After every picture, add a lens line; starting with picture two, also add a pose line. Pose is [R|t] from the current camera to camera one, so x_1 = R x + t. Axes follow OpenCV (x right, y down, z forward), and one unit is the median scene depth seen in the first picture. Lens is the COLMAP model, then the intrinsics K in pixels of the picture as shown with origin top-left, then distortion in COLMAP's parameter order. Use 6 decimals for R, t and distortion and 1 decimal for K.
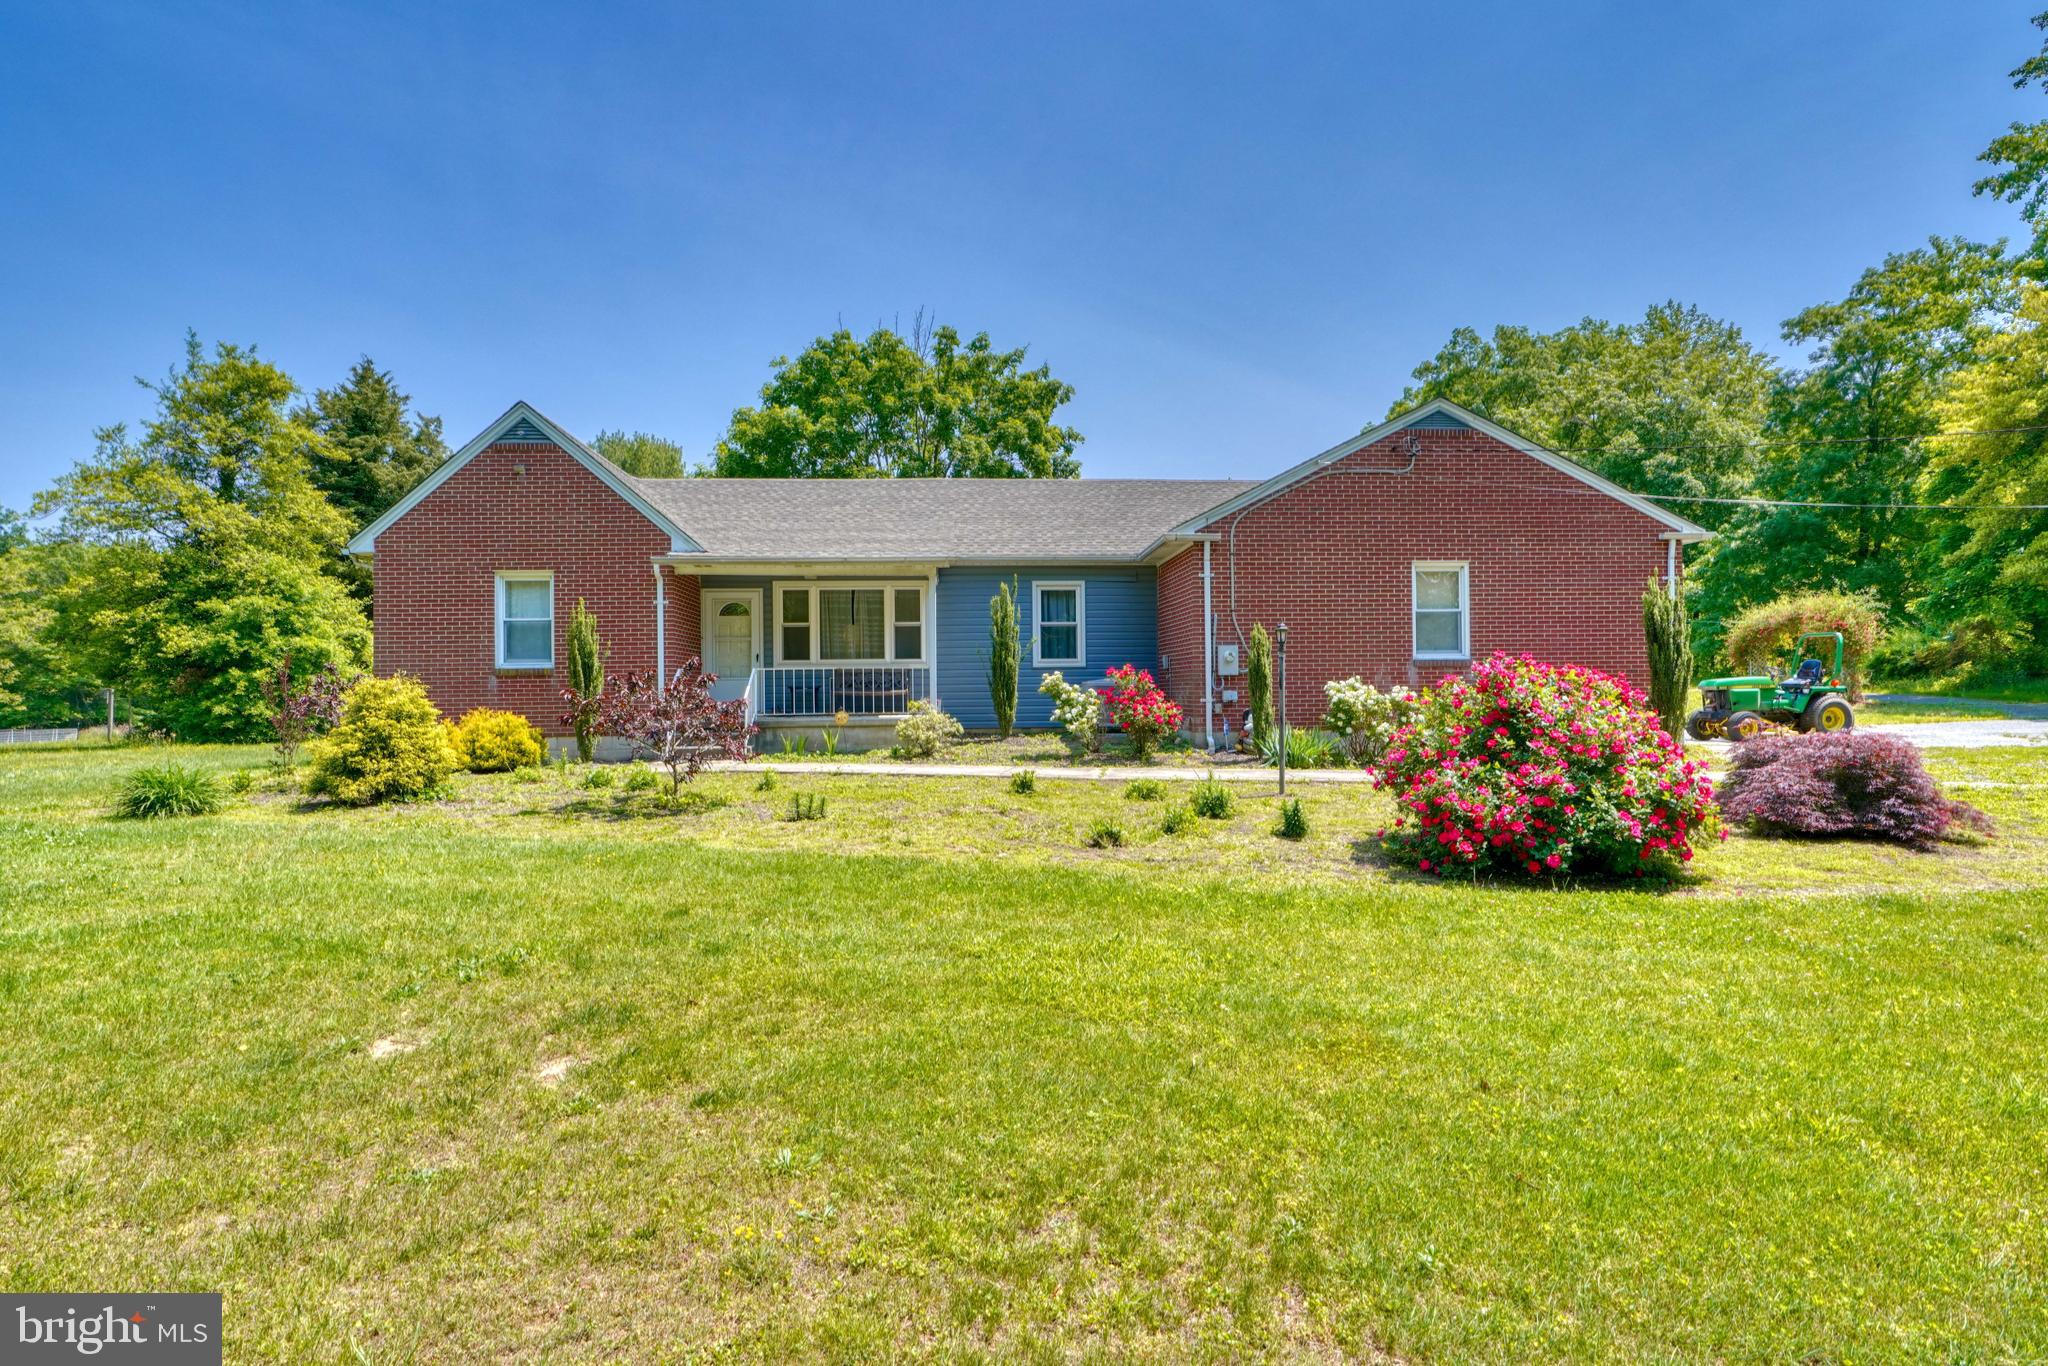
lens RADIAL K [[1042.4, 0, 1021.2], [0, 1042.4, 693.6], [0, 0, 1]] dist [-0.004156, -0.000850]
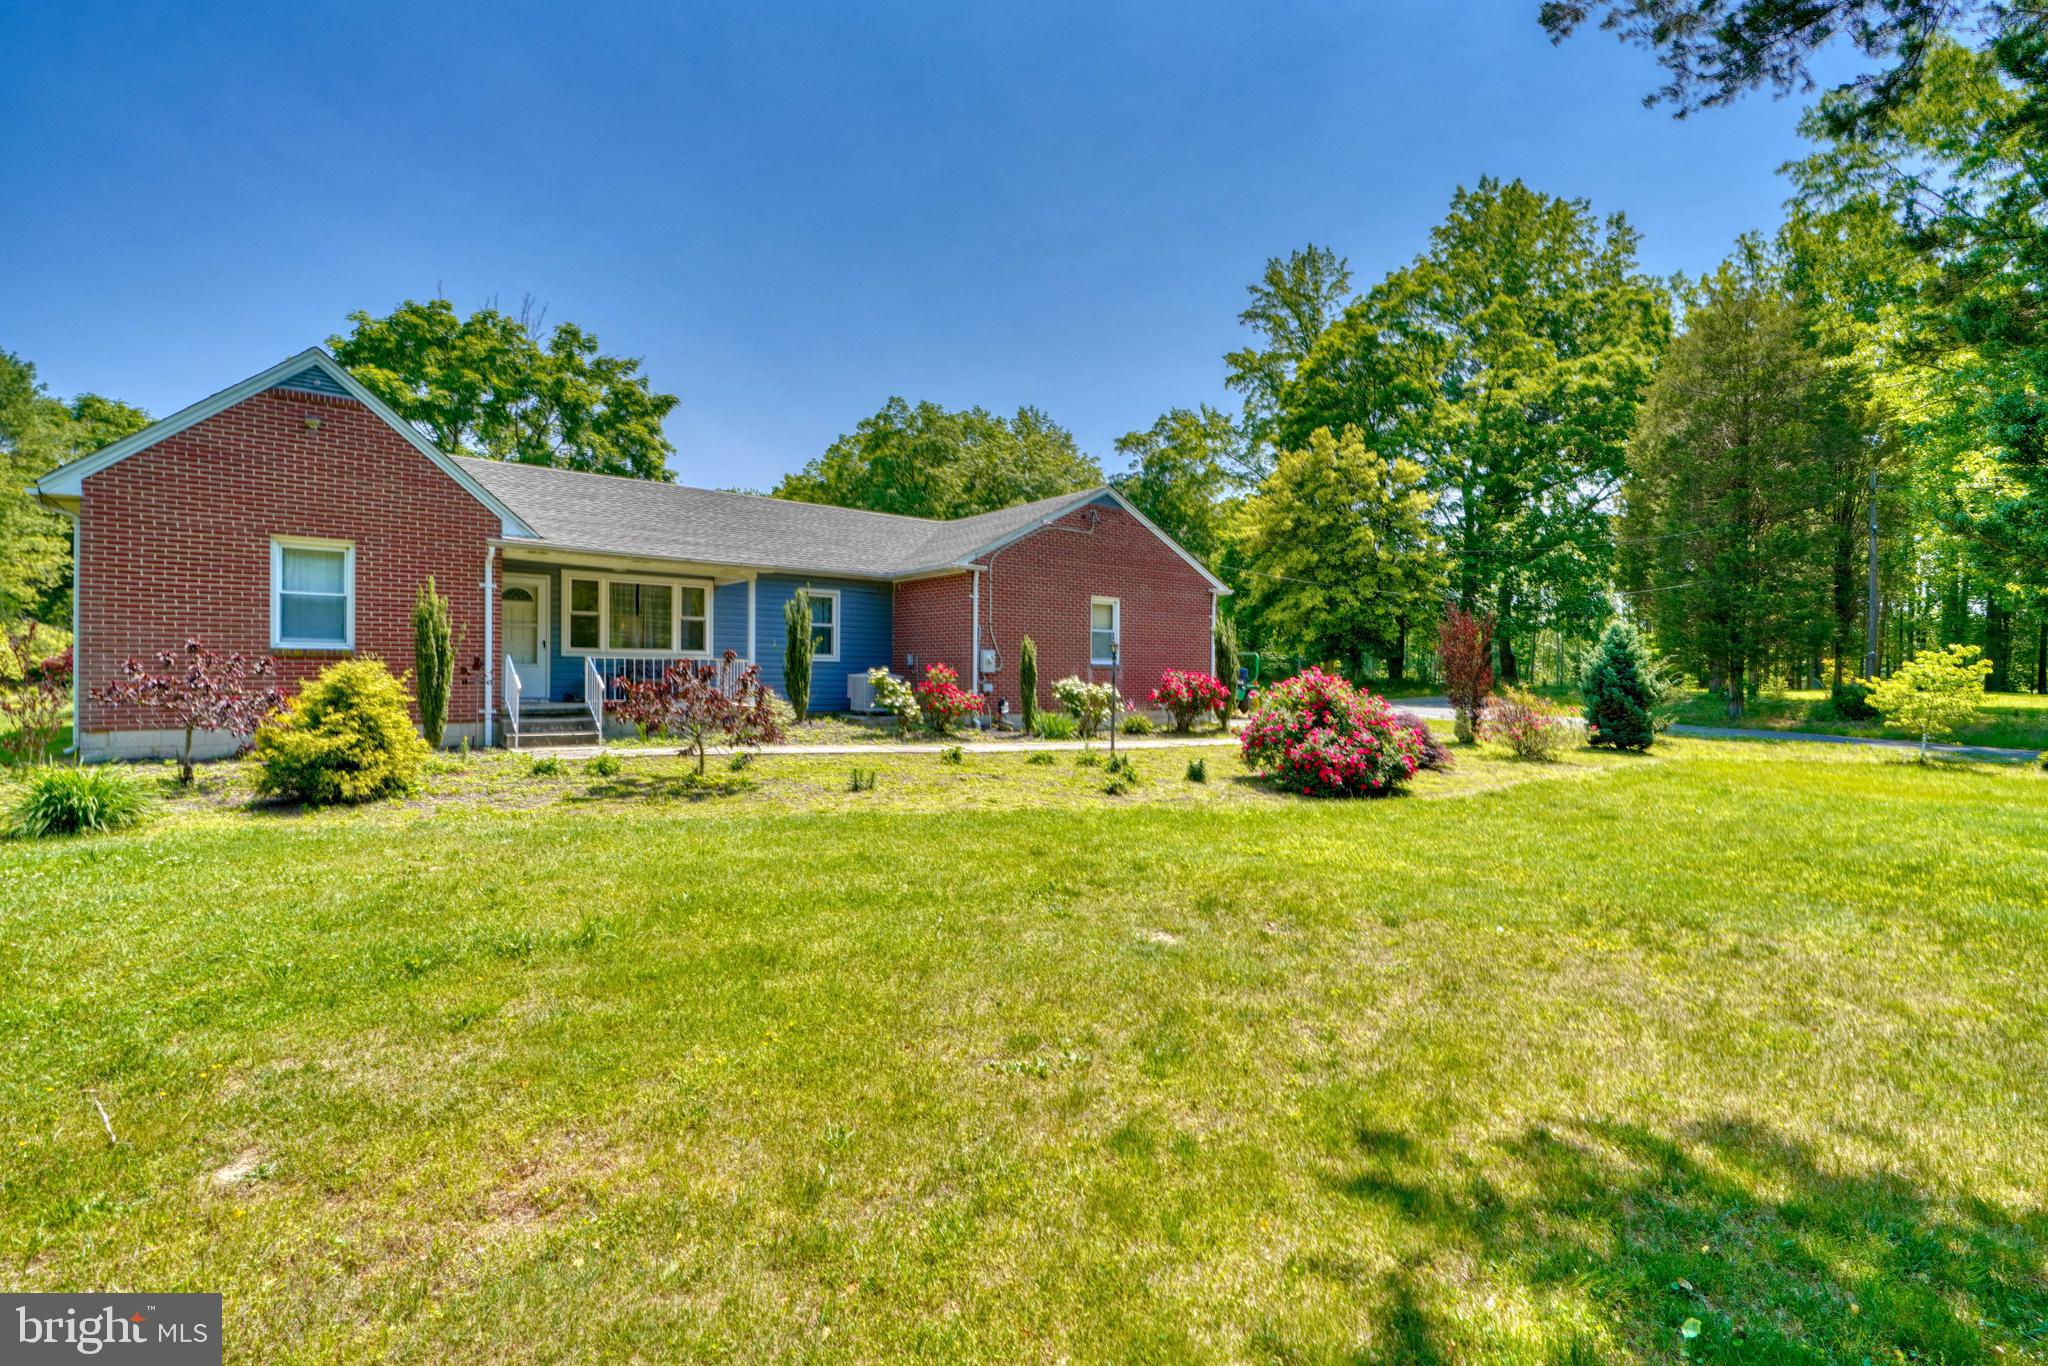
lens RADIAL K [[907.4, 0, 1023.2], [0, 907.4, 675.8], [0, 0, 1]] dist [0.001700, -0.000062]
pose [[0.820636, 0.018069, 0.571166, -0.372003], [-0.014026, 0.999836, -0.011478, -0.000585], [-0.571279, 0.001408, 0.820755, 0.018883]]
